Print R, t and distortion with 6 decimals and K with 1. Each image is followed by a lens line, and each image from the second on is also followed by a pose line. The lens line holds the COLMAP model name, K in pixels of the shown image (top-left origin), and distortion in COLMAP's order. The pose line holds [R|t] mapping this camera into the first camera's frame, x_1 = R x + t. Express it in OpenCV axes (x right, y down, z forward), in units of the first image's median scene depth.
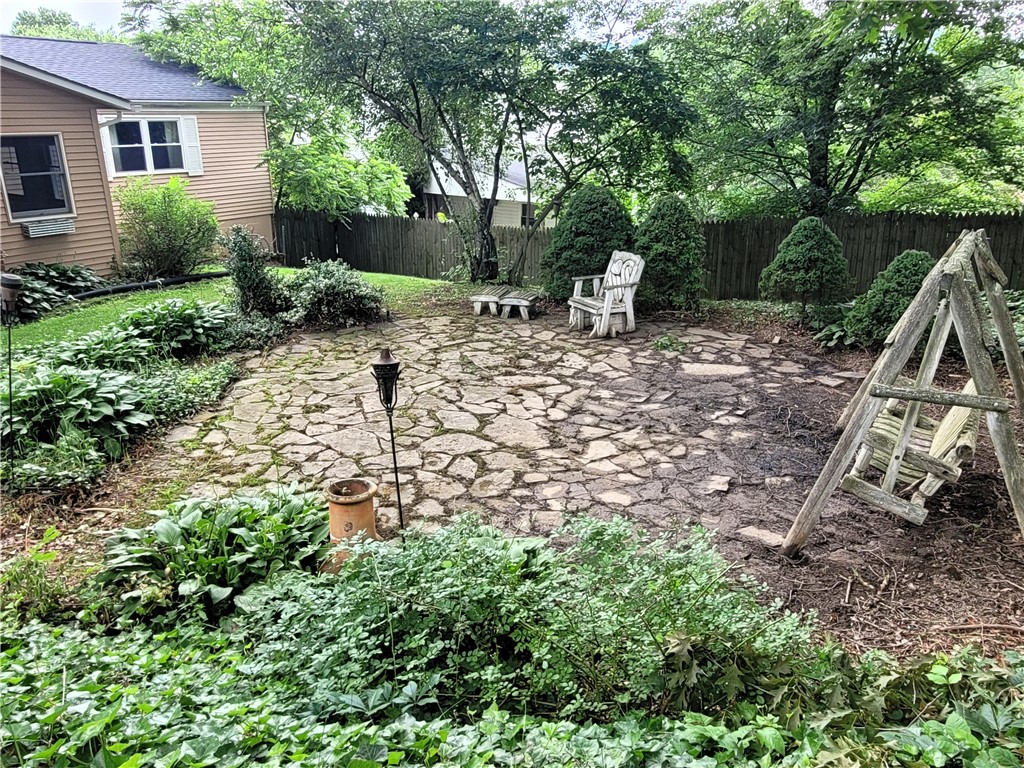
lens RADIAL K [[779.9, 0, 512.0], [0, 779.9, 384.0], [0, 0, 1]] dist [0.011167, -0.000302]
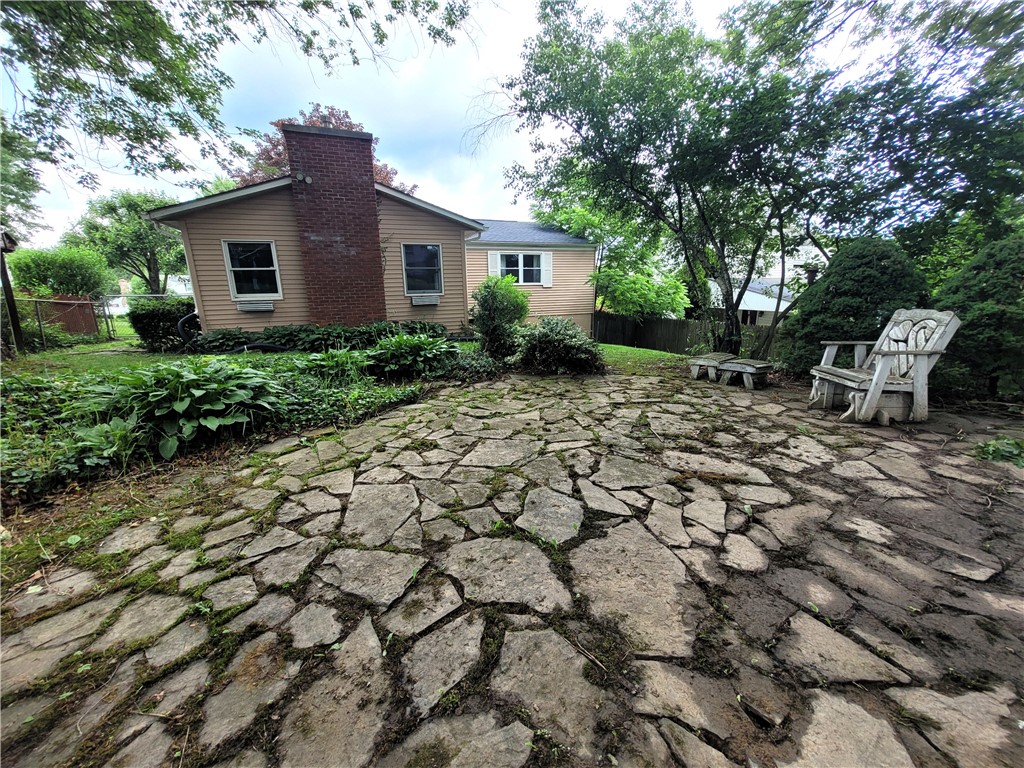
lens RADIAL K [[400.4, 0, 513.0], [0, 400.4, 381.5], [0, 0, 1]] dist [0.002336, -0.000351]
pose [[0.827495, 0.112126, -0.550164, 0.051192], [-0.168066, 0.984395, -0.052162, -0.025582], [0.535730, 0.135627, 0.833426, 0.547970]]
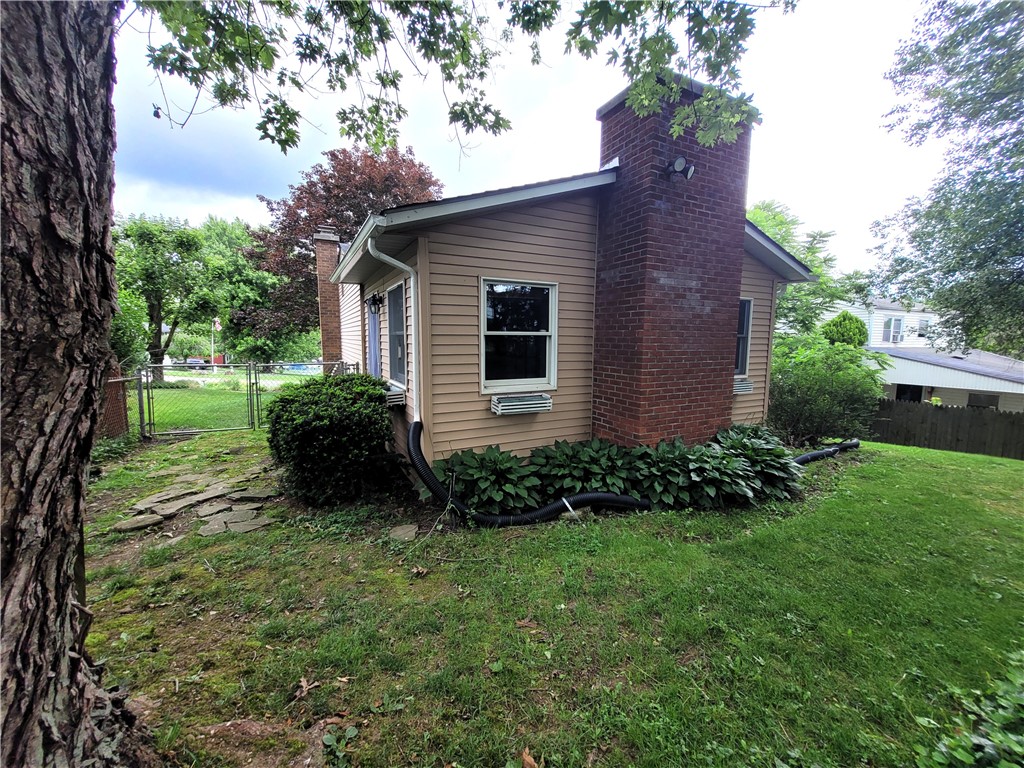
lens RADIAL K [[400.4, 0, 513.0], [0, 400.4, 381.5], [0, 0, 1]] dist [0.002336, -0.000351]
pose [[0.875050, 0.050815, -0.481358, -0.764323], [-0.164353, 0.966583, -0.196735, -0.077438], [0.455276, 0.251266, 0.854160, 0.560118]]
